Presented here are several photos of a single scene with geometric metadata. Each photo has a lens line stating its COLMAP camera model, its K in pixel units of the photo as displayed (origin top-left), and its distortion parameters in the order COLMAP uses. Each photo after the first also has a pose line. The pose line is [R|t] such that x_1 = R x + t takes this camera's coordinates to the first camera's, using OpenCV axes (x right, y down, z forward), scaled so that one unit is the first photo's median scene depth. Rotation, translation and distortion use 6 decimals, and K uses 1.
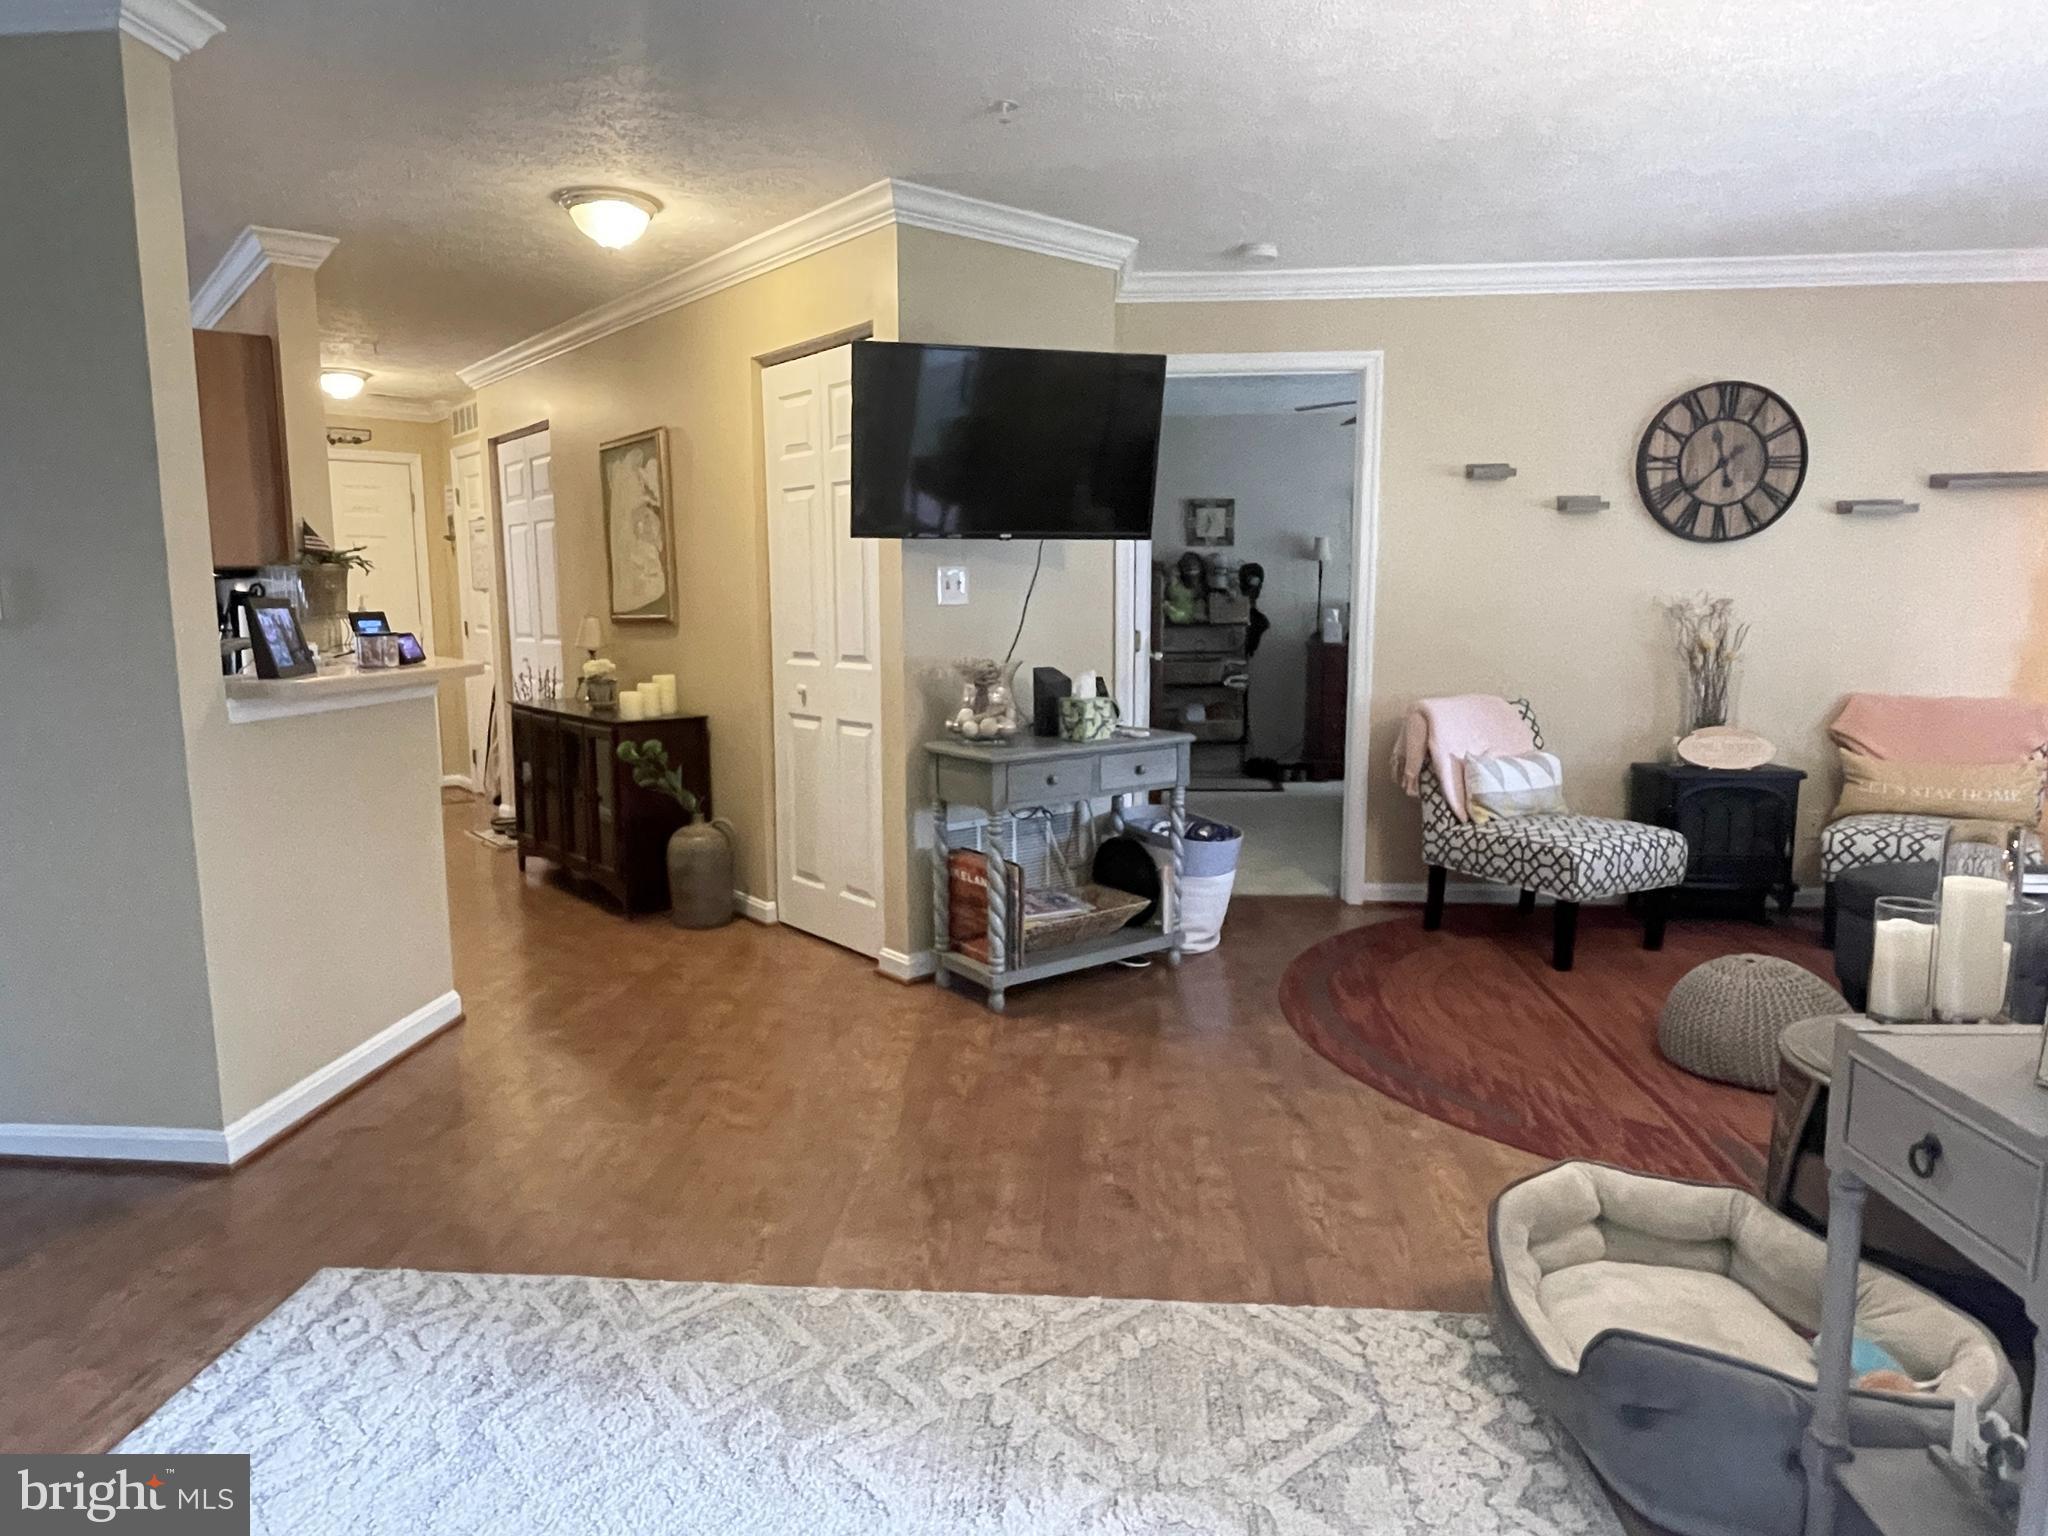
lens RADIAL K [[1212.8, 0, 1014.9], [0, 1212.8, 758.1], [0, 0, 1]] dist [-0.004493, -0.002449]
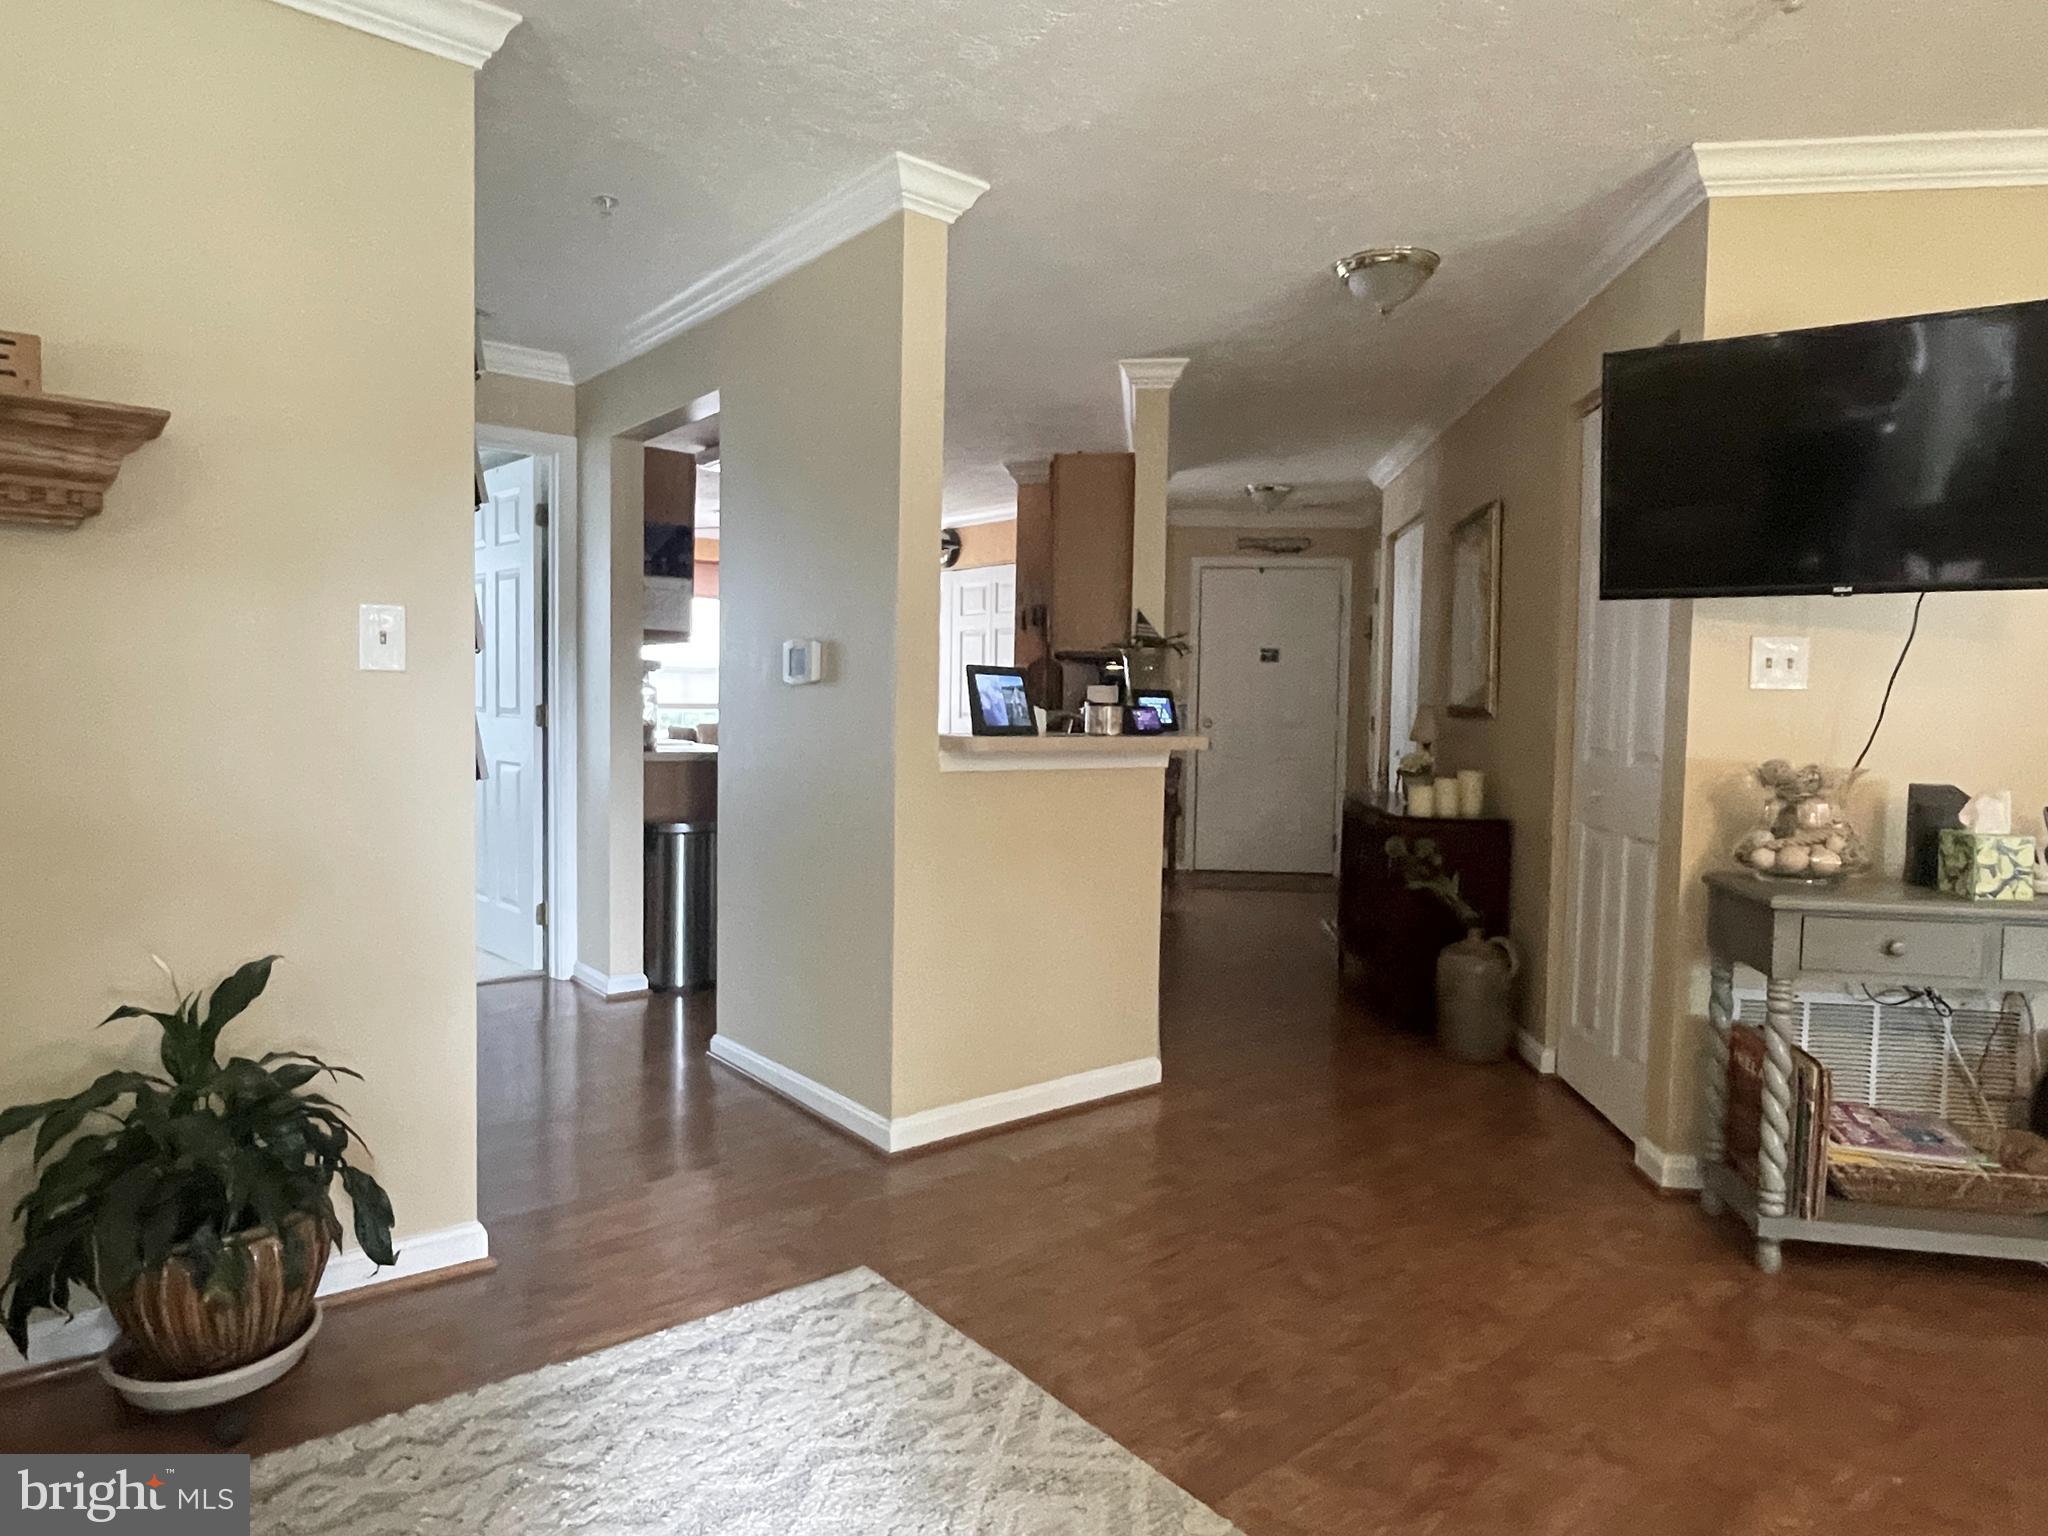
lens RADIAL K [[1212.8, 0, 1014.9], [0, 1212.8, 758.1], [0, 0, 1]] dist [-0.004493, -0.002449]
pose [[0.680463, 0.051029, -0.731004, 0.162139], [-0.118732, 0.992068, -0.041270, -0.000992], [0.723100, 0.114877, 0.681124, 0.168957]]
